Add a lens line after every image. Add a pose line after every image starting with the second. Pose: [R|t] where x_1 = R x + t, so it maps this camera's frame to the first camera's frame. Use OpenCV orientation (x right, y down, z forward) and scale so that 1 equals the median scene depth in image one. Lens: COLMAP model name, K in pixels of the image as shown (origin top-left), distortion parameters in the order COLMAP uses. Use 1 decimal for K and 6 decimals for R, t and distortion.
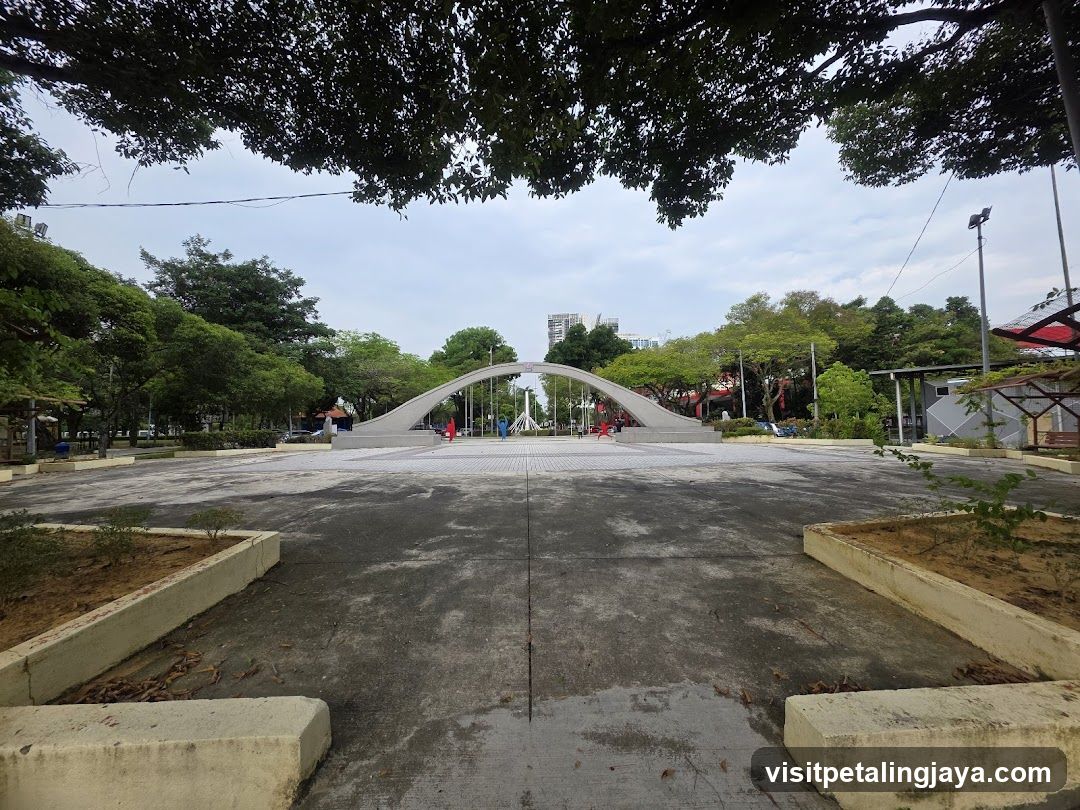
lens RADIAL K [[434.1, 0, 540.0], [0, 434.1, 405.0], [0, 0, 1]] dist [0.011079, 0.000051]
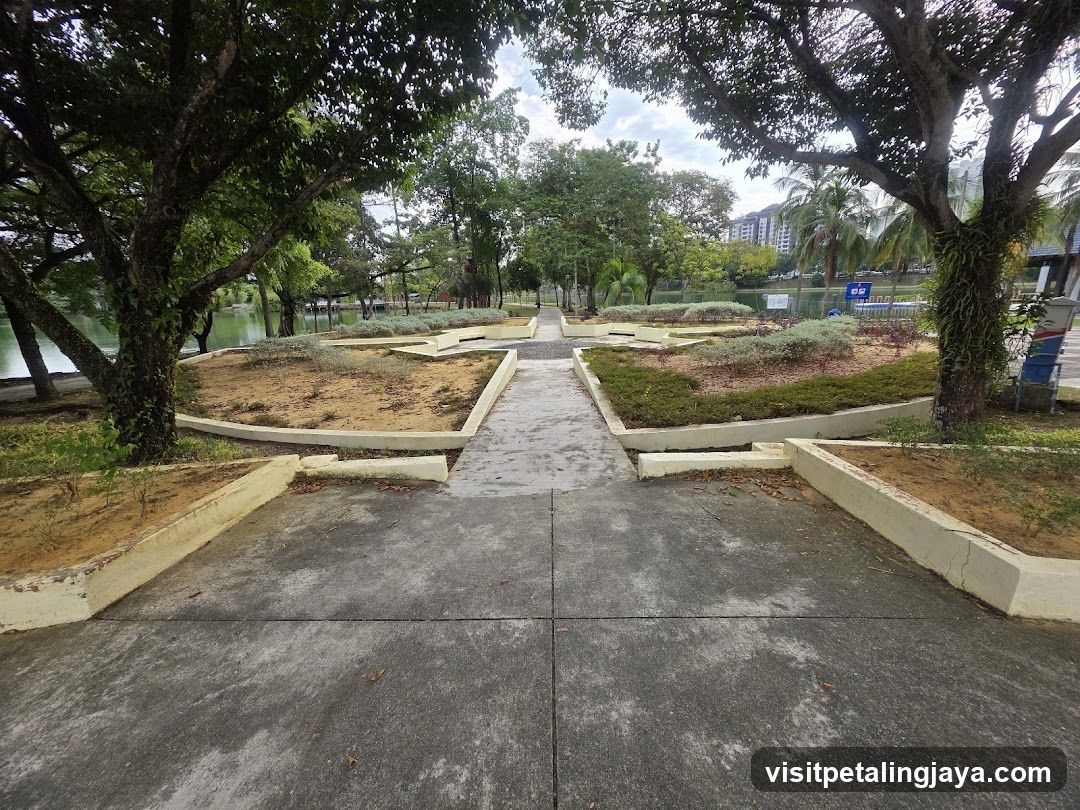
lens RADIAL K [[434.1, 0, 540.0], [0, 434.1, 405.0], [0, 0, 1]] dist [0.011079, 0.000051]
pose [[-0.997630, 0.034146, 0.059739, -0.067653], [0.045635, 0.978114, 0.203006, -0.050885], [-0.051500, 0.205251, -0.977354, 1.953716]]
